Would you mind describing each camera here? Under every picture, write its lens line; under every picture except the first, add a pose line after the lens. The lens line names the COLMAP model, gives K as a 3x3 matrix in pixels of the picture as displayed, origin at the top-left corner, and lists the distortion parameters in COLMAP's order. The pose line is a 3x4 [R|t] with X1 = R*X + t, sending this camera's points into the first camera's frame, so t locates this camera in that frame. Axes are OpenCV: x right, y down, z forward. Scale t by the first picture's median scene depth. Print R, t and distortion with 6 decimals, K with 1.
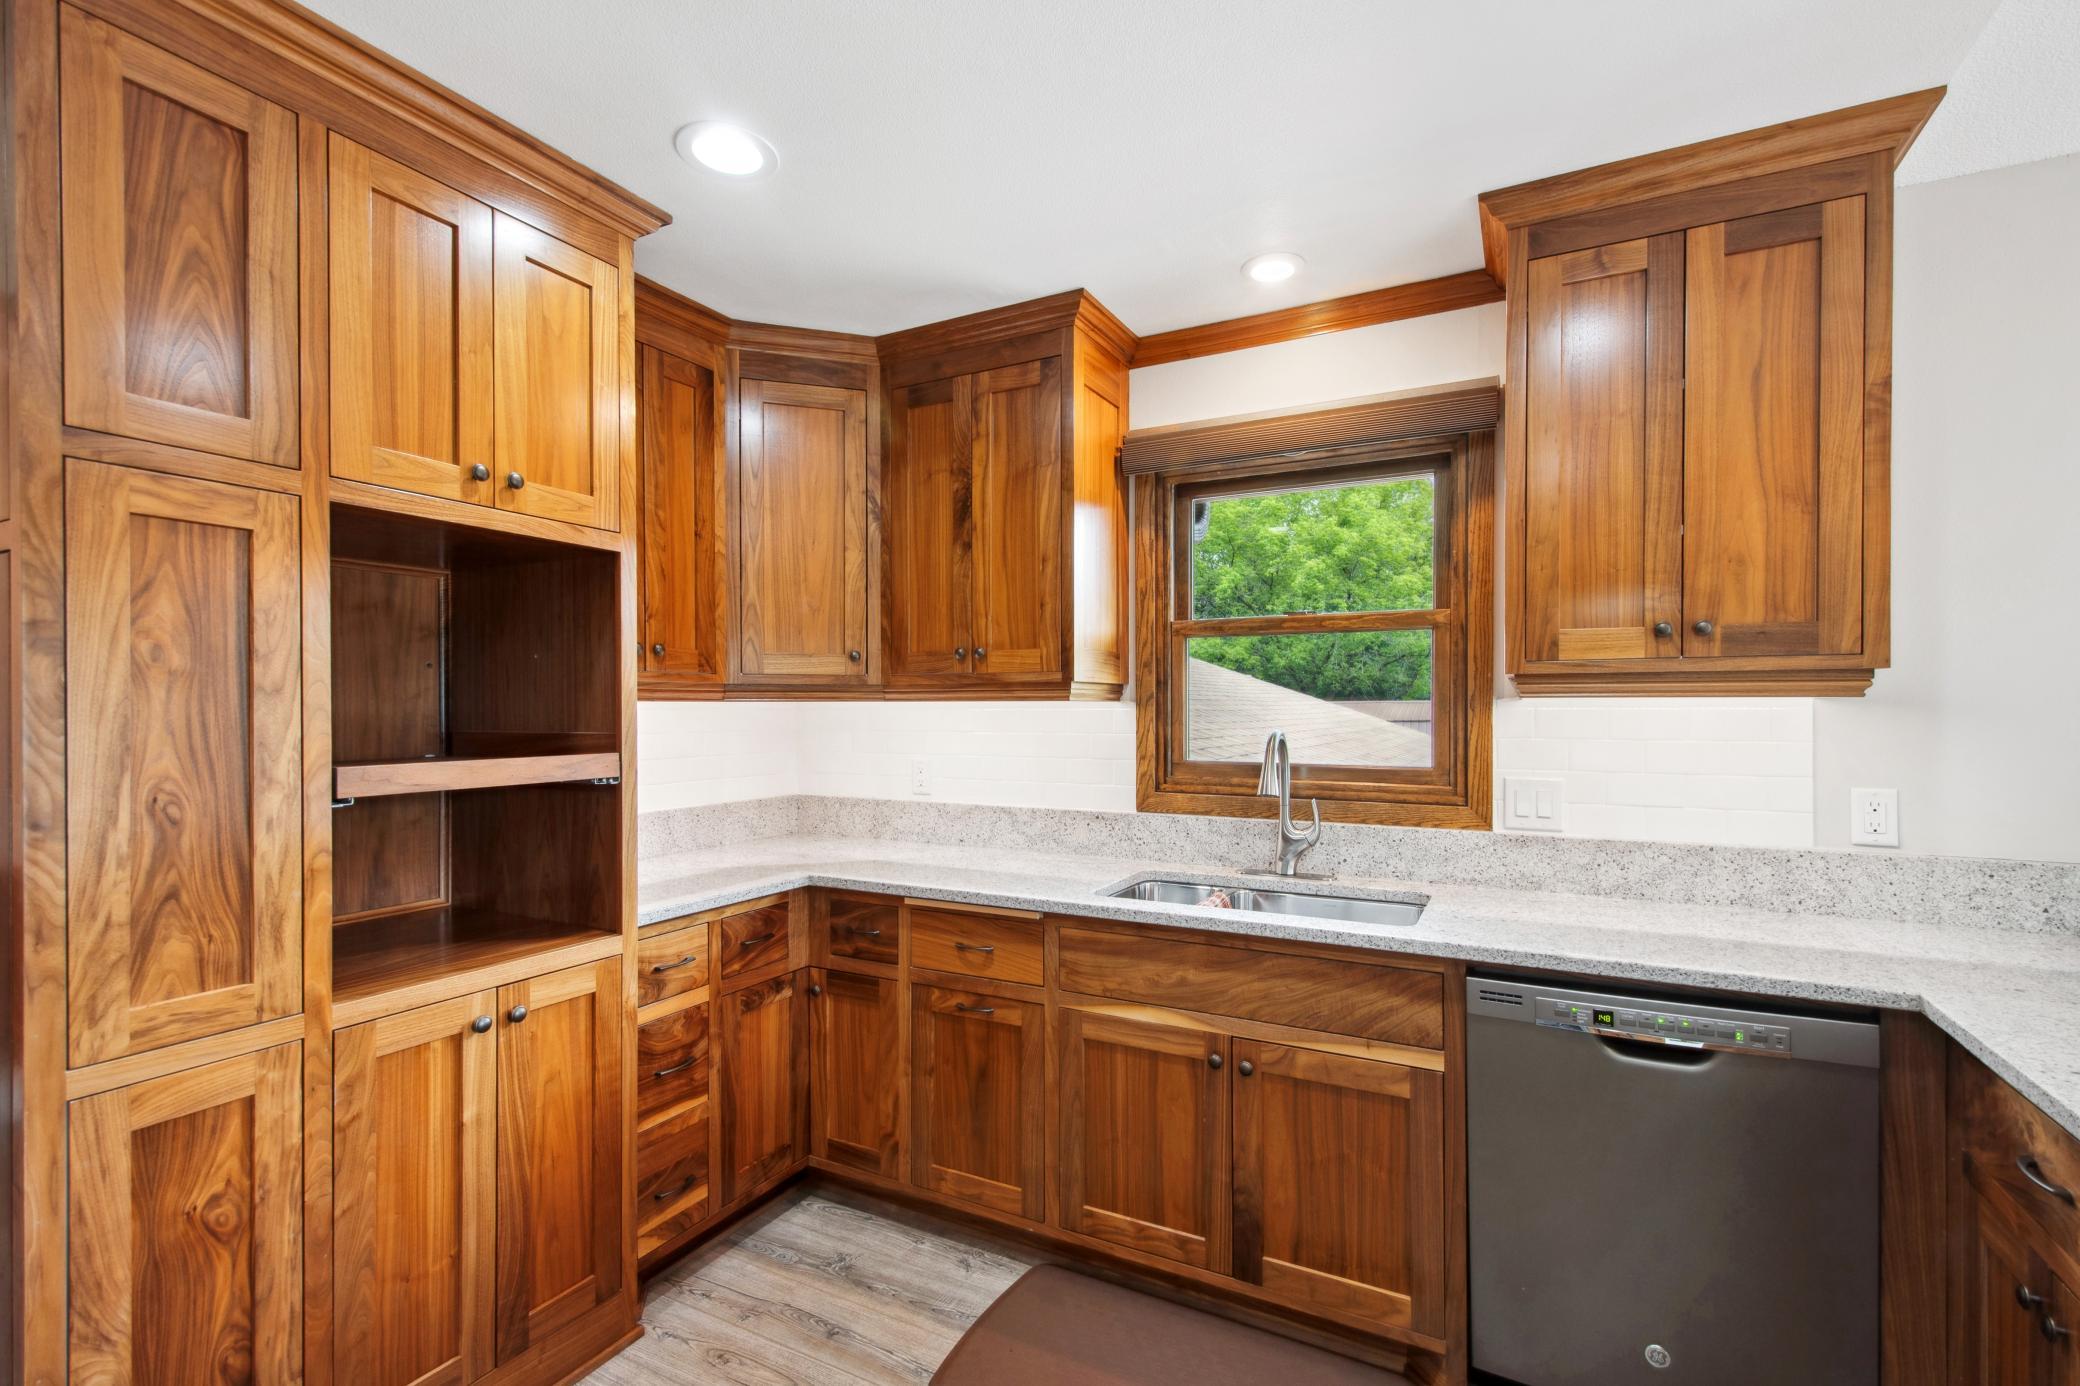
lens RADIAL K [[927.3, 0, 1049.0], [0, 927.3, 712.0], [0, 0, 1]] dist [0.001301, -0.000313]
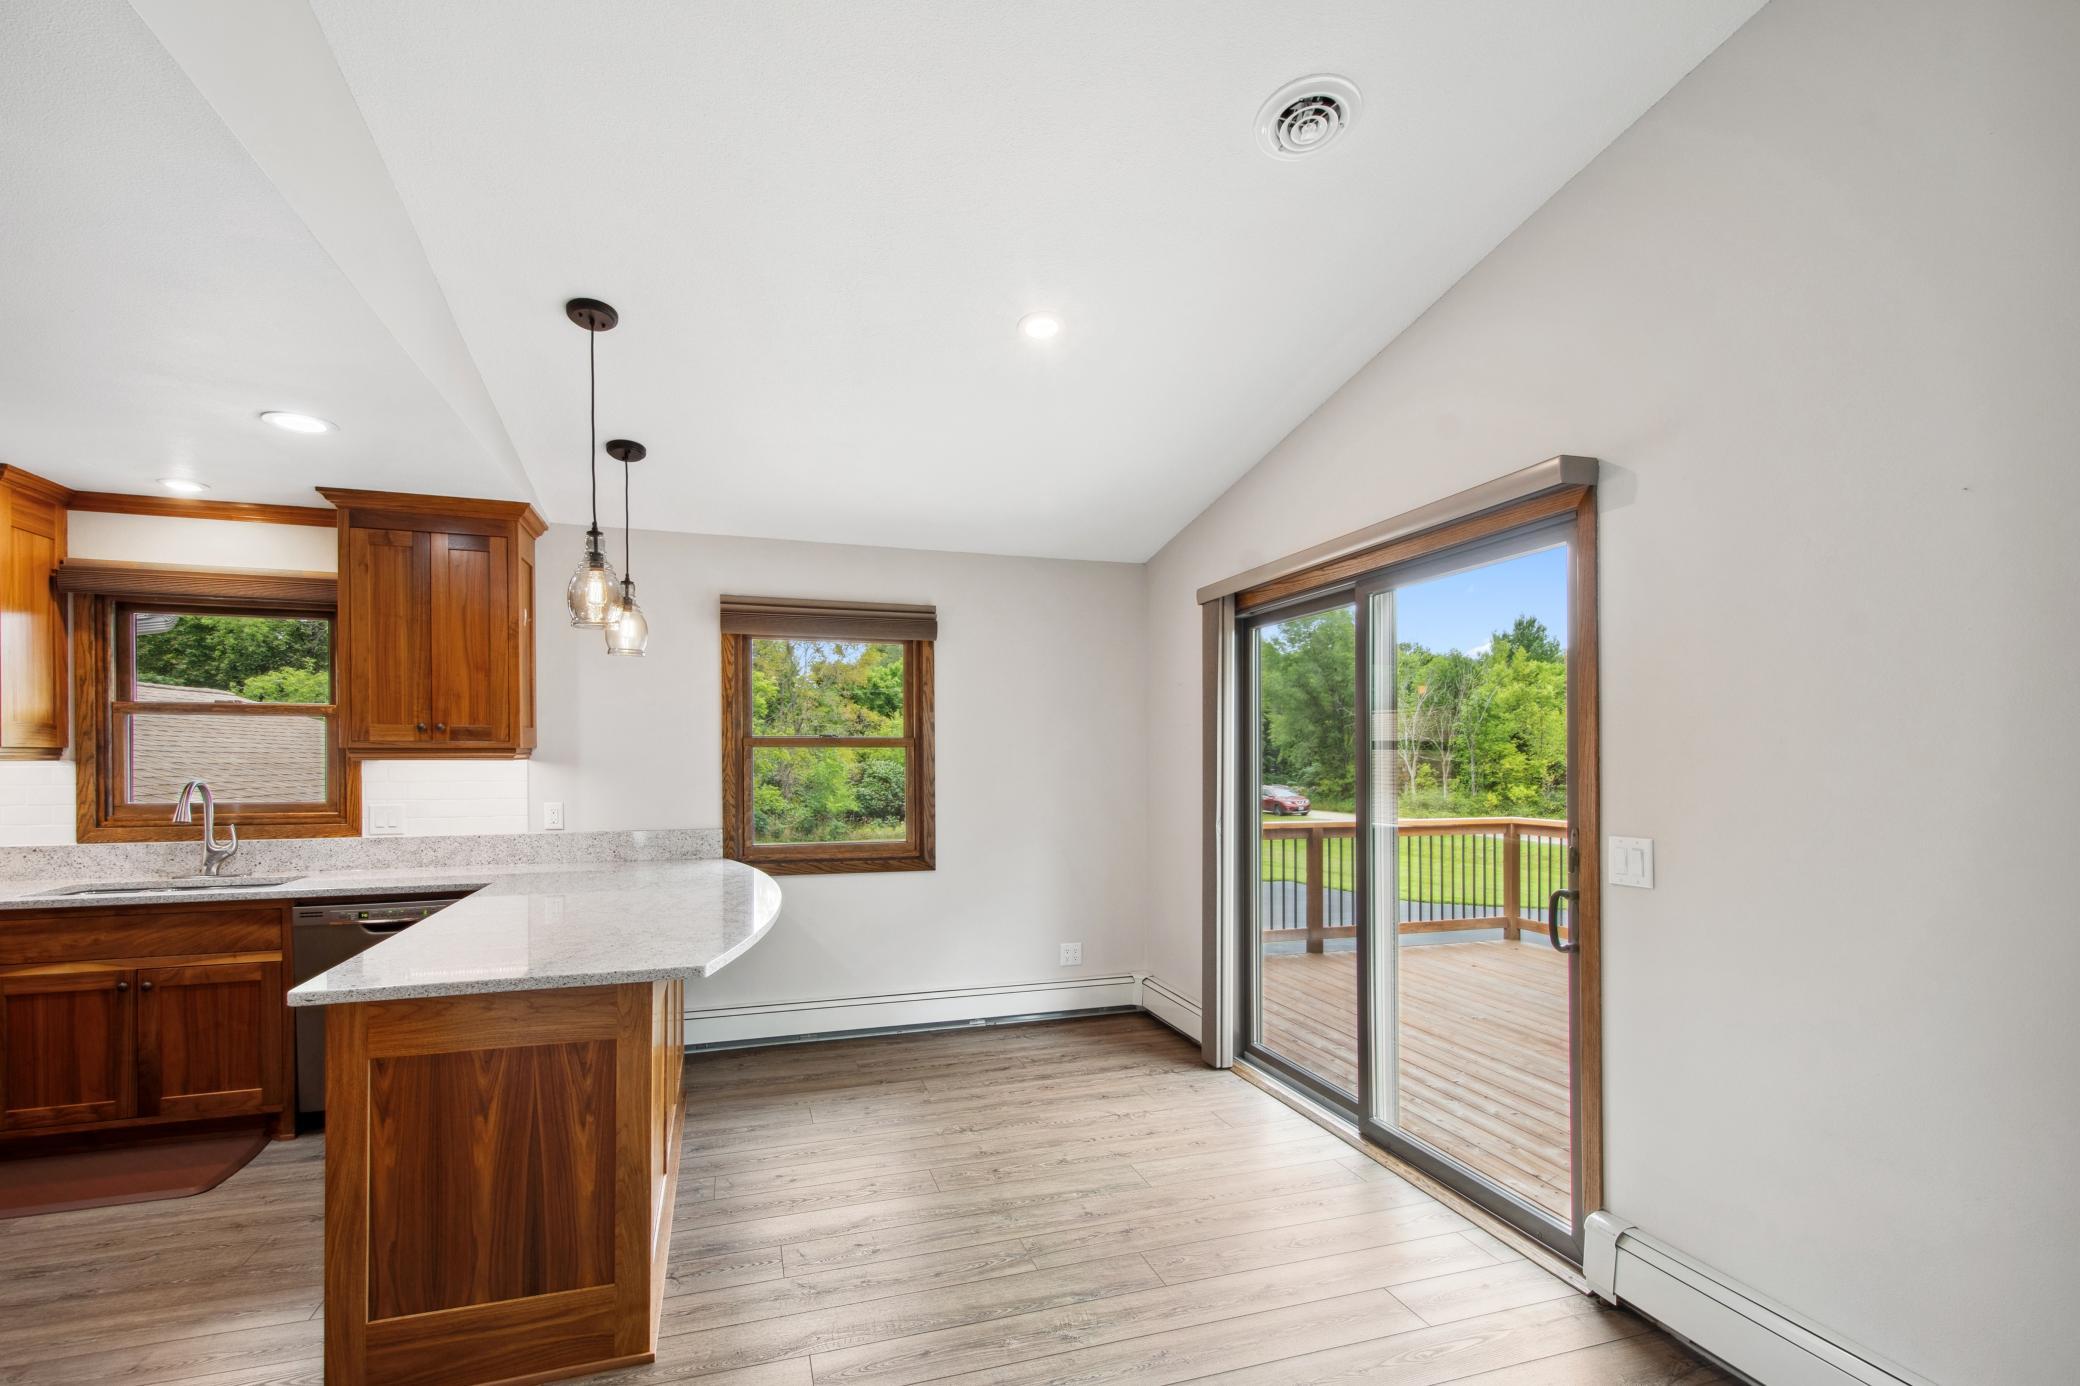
lens RADIAL K [[956.3, 0, 1058.1], [0, 956.3, 763.5], [0, 0, 1]] dist [0.001803, -0.000884]
pose [[0.689460, -0.004328, 0.724311, 0.095809], [0.003292, 0.999991, 0.002842, -0.009012], [-0.724316, 0.000425, 0.689468, -1.288449]]
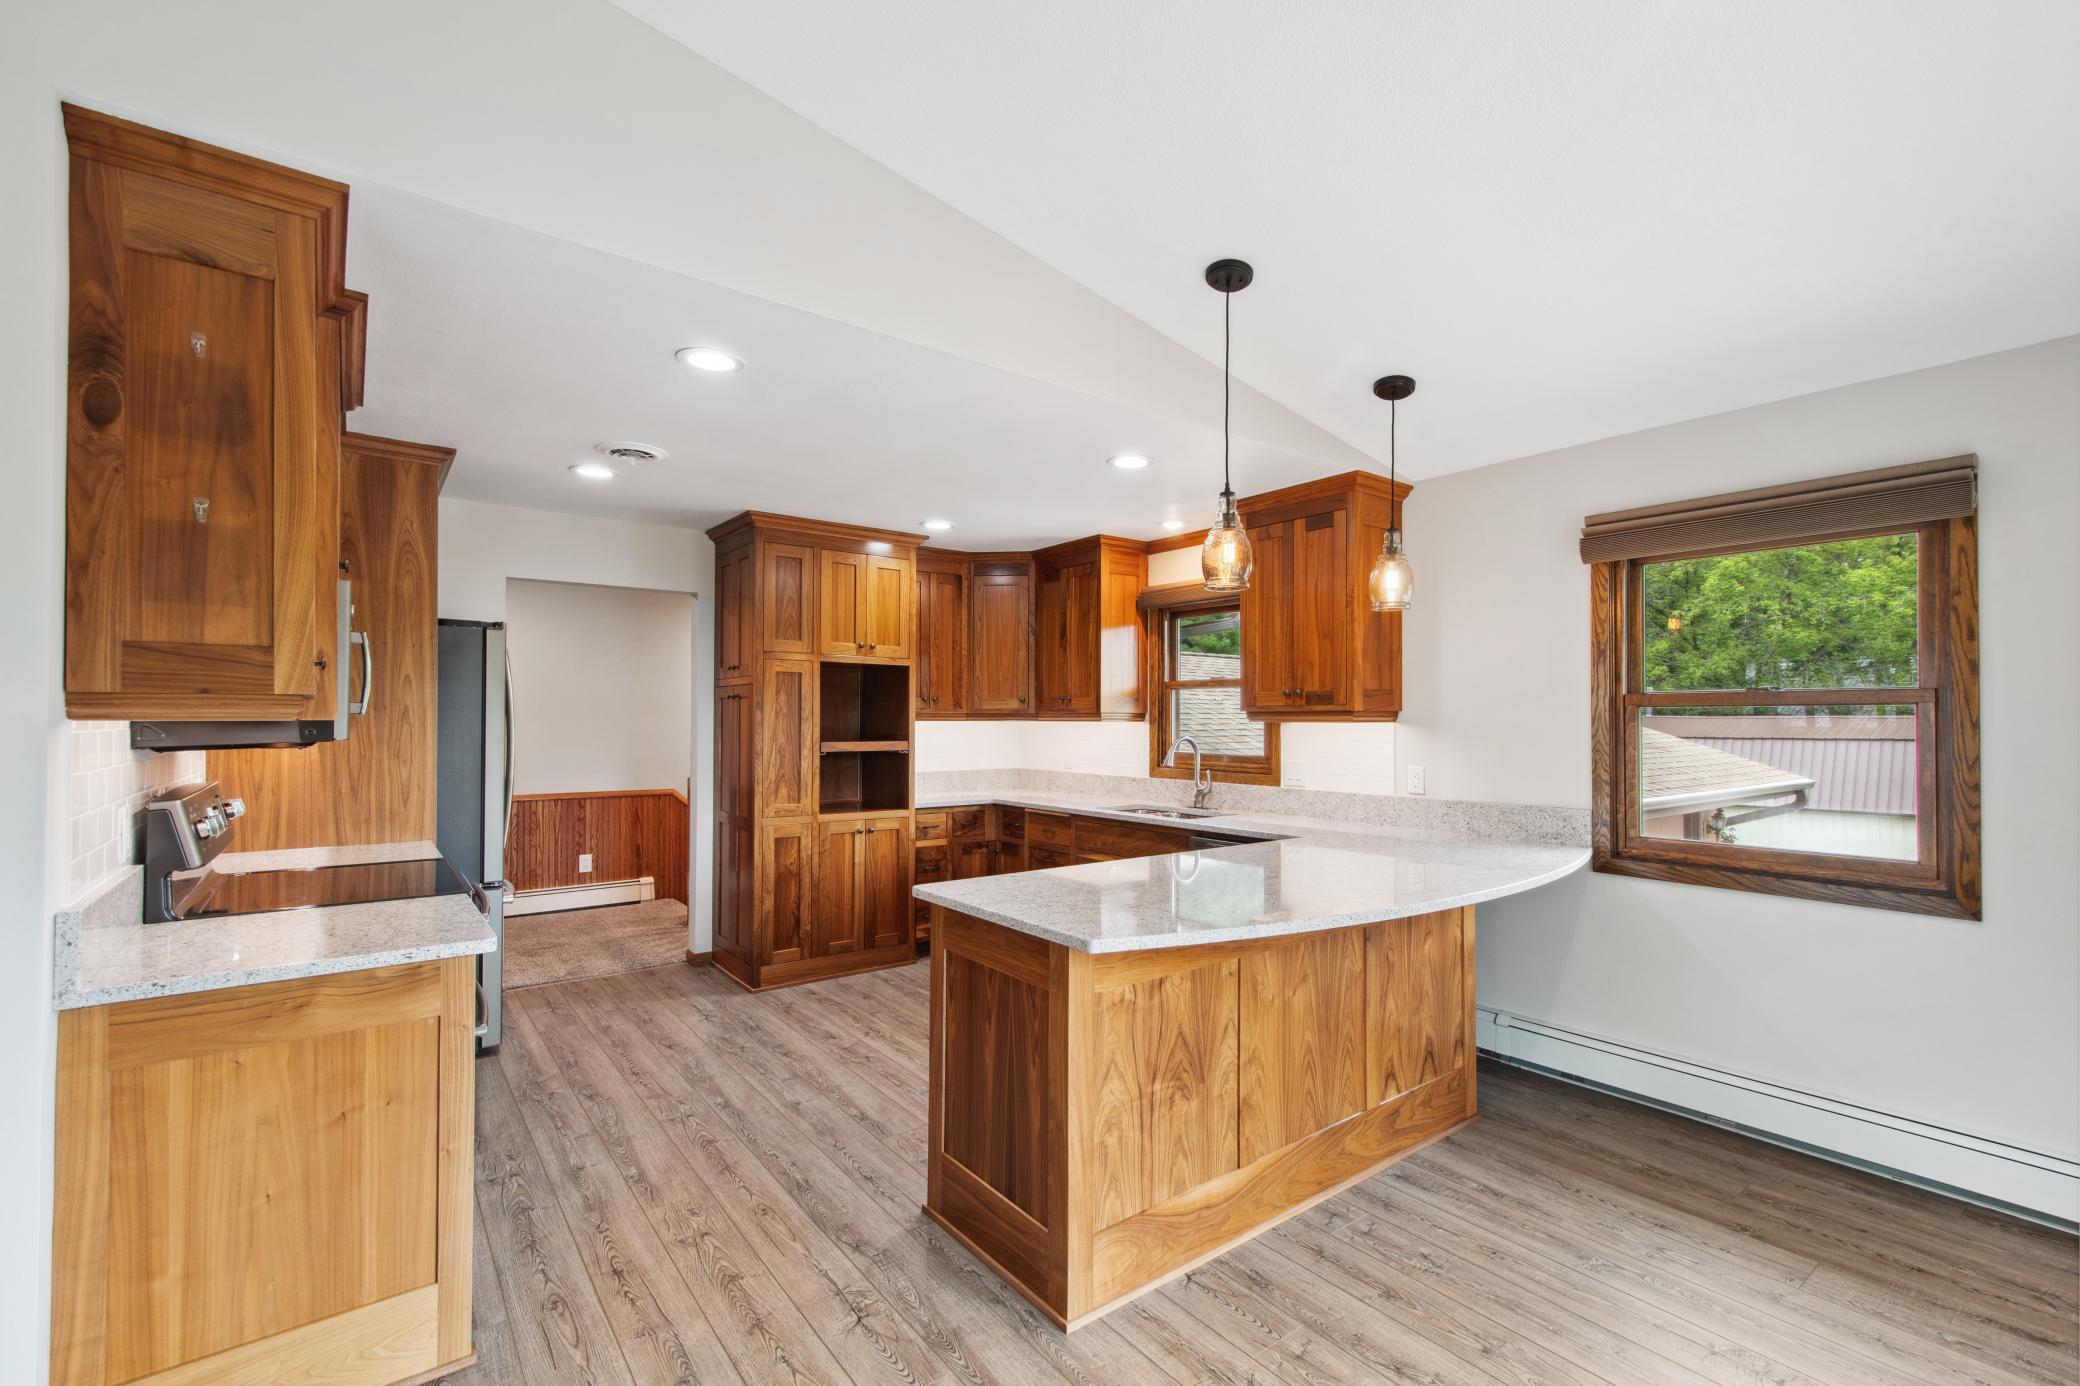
lens RADIAL K [[903.6, 0, 1041.1], [0, 903.6, 715.2], [0, 0, 1]] dist [0.000322, -0.000195]
pose [[0.903566, 0.000884, -0.428448, 0.954752], [-0.005798, 0.999932, -0.010163, -0.006165], [0.428409, 0.011667, 0.903509, -1.137586]]
